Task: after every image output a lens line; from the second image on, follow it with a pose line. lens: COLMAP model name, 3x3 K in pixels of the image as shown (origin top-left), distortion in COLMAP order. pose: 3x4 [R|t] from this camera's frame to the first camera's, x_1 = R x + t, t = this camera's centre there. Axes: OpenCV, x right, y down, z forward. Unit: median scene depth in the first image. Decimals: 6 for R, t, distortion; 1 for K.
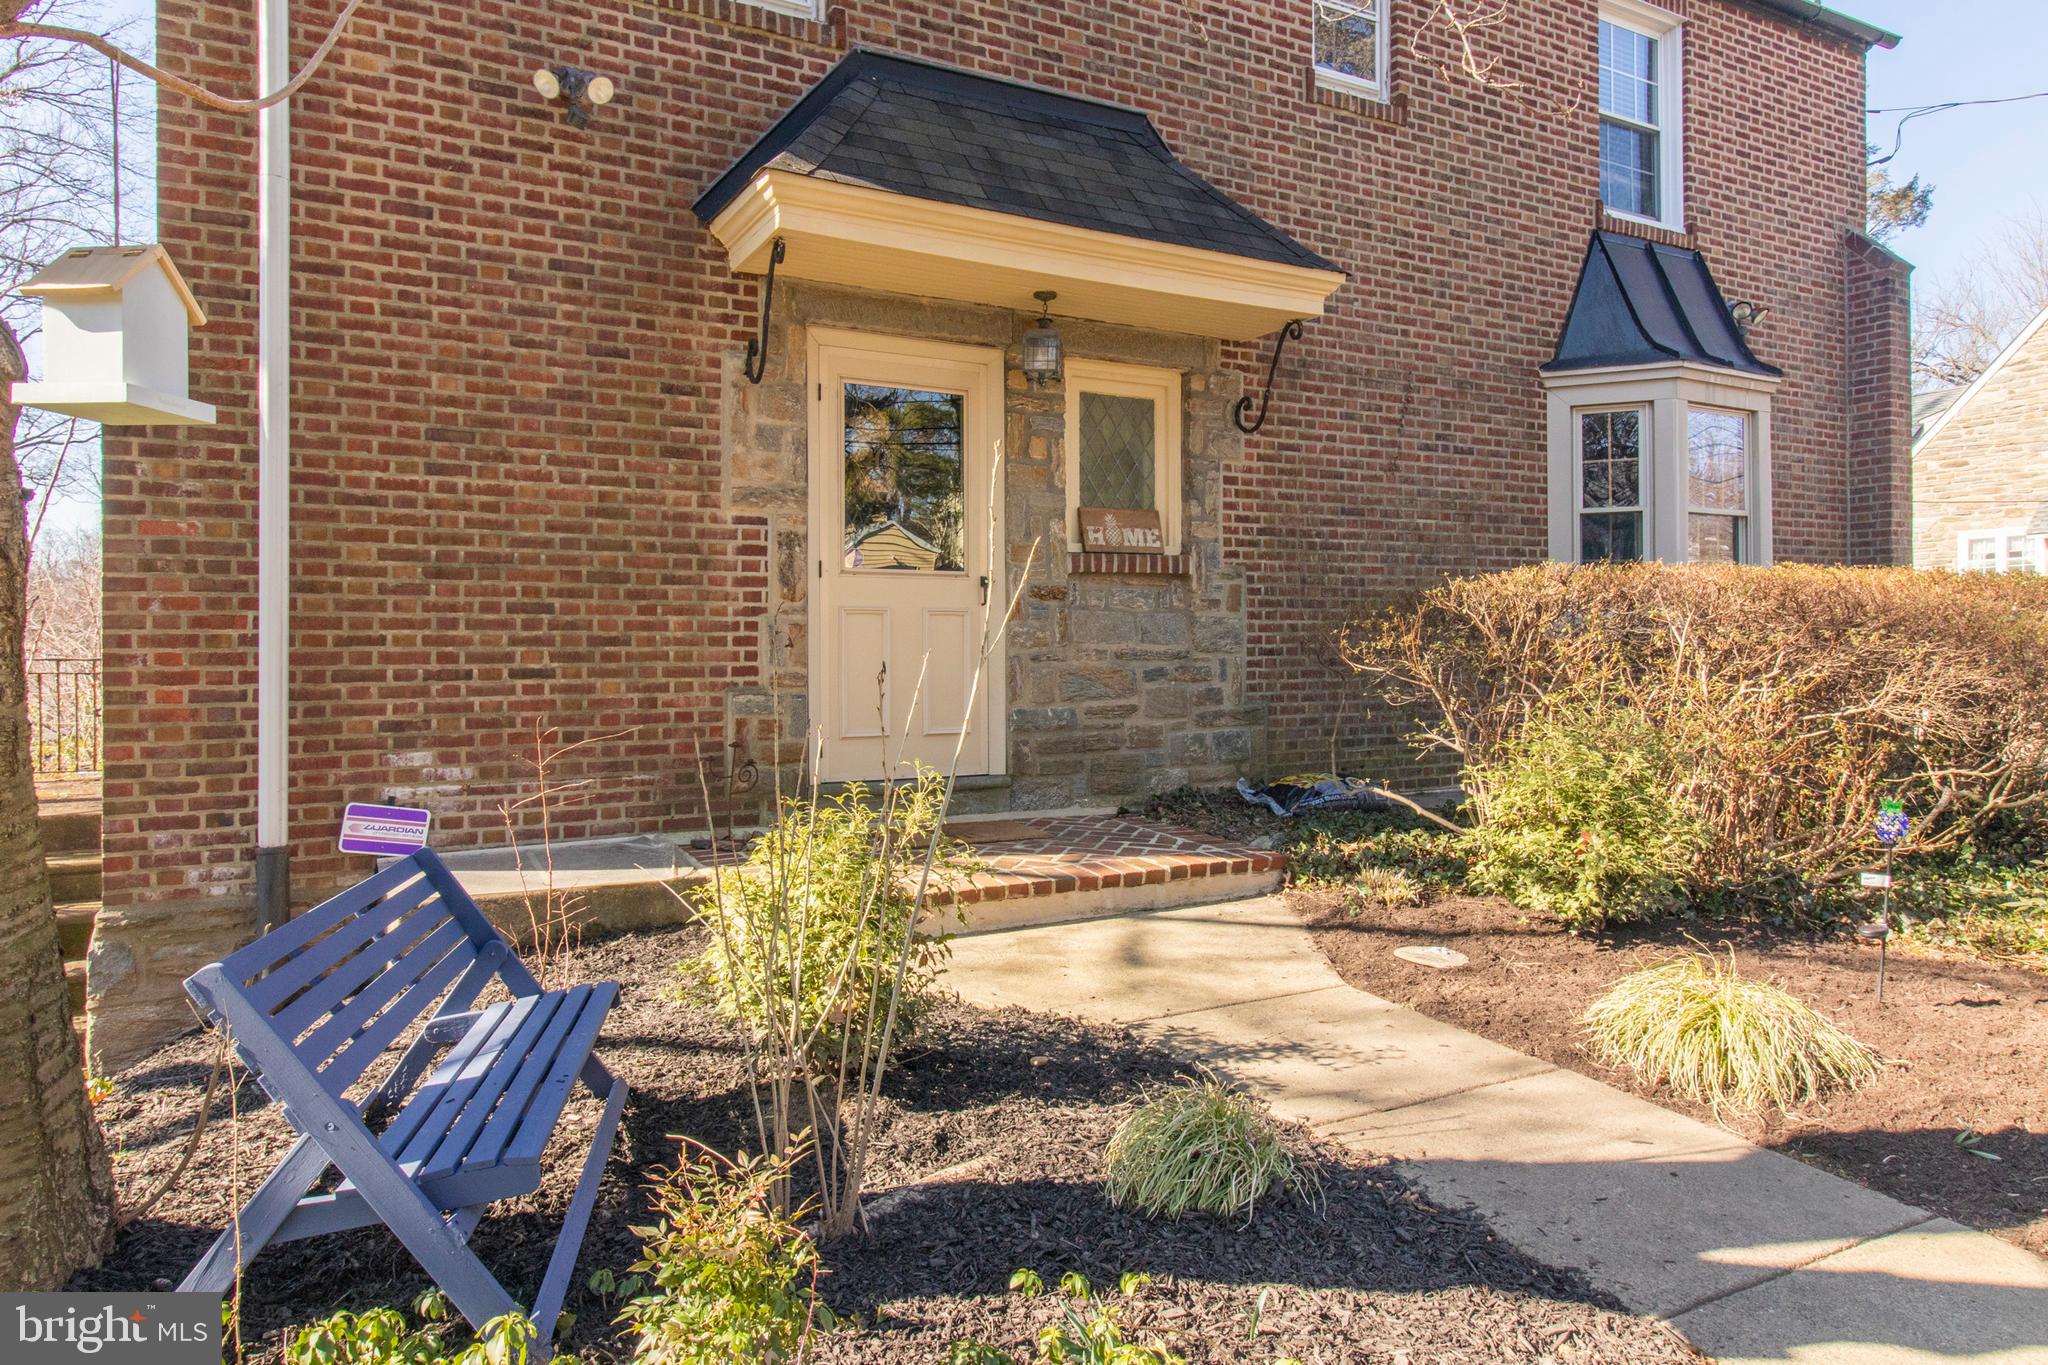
lens RADIAL K [[1281.6, 0, 1023.7], [0, 1281.6, 671.1], [0, 0, 1]] dist [0.007208, 0.002307]
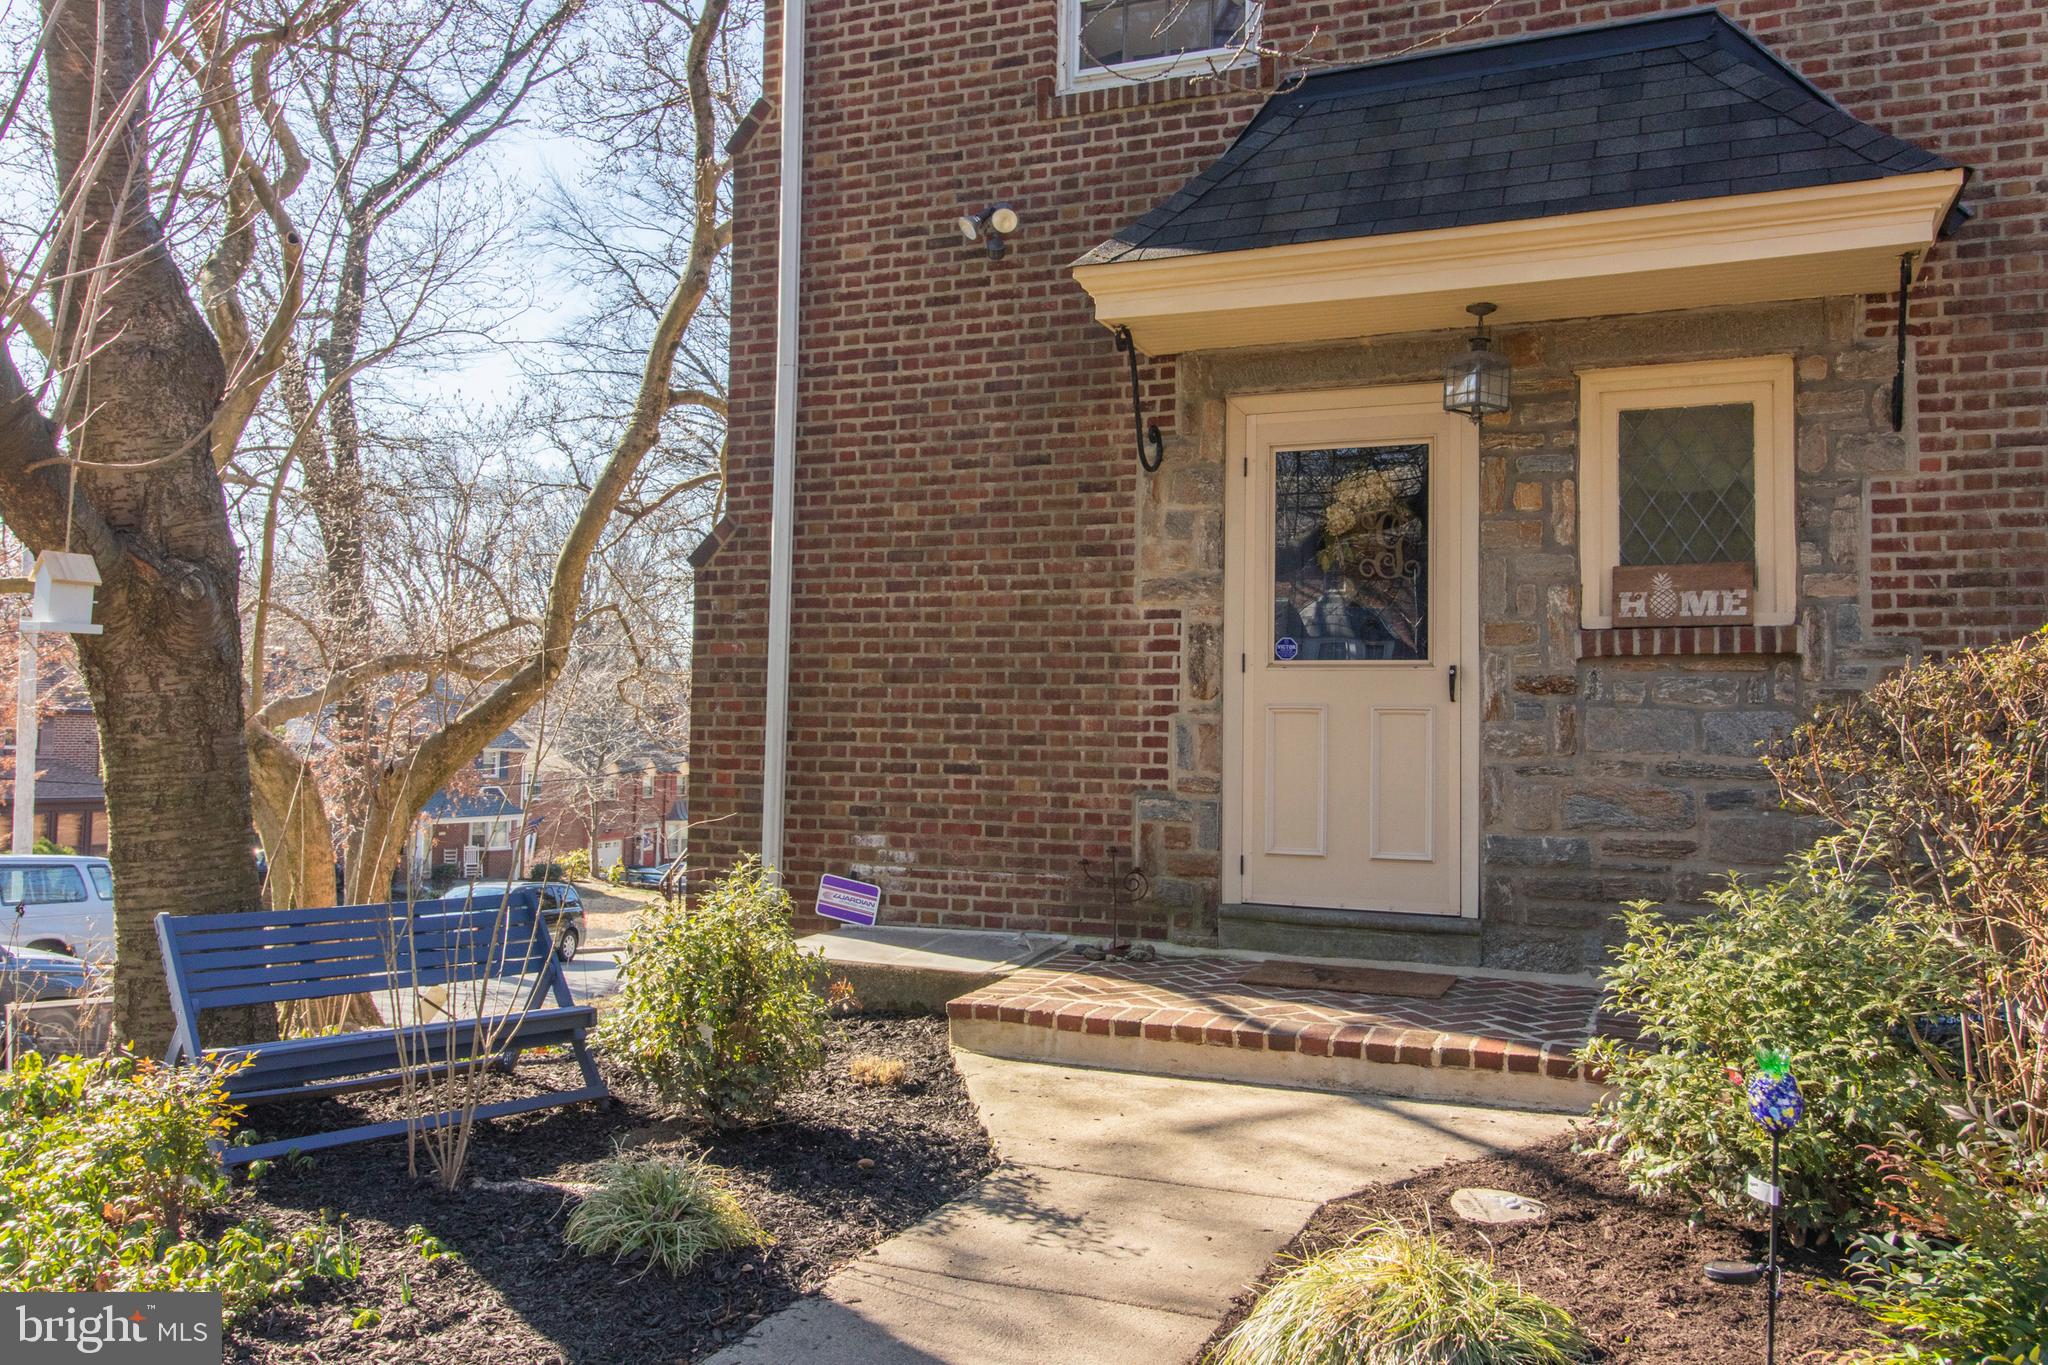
lens RADIAL K [[1697.9, 0, 1024.0], [0, 1697.9, 682.5], [0, 0, 1]] dist [0.005517, 0.000920]
pose [[0.600666, -0.010881, -0.799426, 0.726959], [-0.029766, 0.998910, -0.035962, -0.019438], [0.798946, 0.045397, 0.599687, 0.172840]]
